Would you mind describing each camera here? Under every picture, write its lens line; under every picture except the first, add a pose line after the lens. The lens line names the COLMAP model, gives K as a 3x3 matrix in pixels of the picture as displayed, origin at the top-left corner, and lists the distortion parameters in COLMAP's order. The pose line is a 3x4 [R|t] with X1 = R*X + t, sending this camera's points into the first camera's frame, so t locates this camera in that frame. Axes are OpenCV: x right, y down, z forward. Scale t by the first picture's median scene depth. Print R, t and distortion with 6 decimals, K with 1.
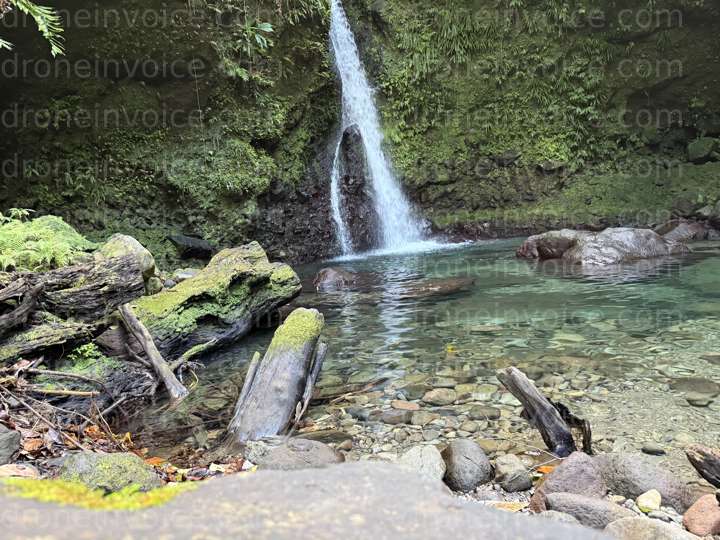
lens RADIAL K [[507.0, 0, 364.0], [0, 507.0, 272.7], [0, 0, 1]] dist [0.035641, -0.015546]
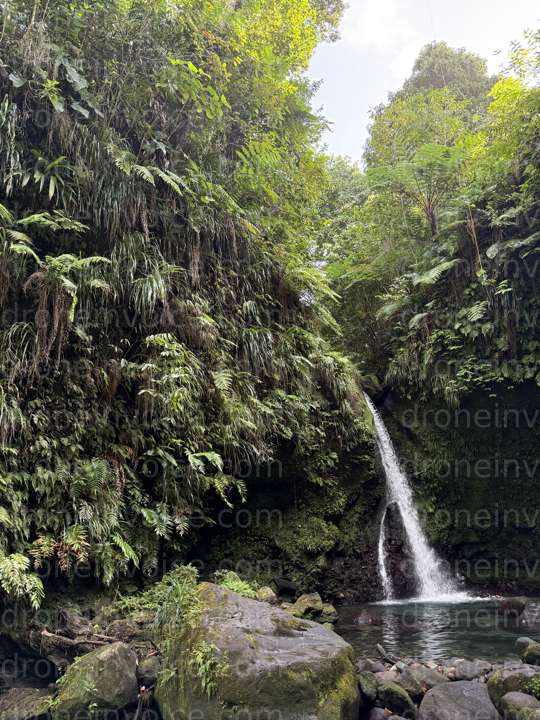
lens RADIAL K [[507.0, 0, 269.8], [0, 507.0, 363.3], [0, 0, 1]] dist [0.035641, -0.015546]
pose [[0.943300, -0.059202, -0.326620, 0.153837], [-0.088821, 0.903071, -0.420206, -0.003414], [0.319838, 0.425391, 0.846609, -0.559991]]
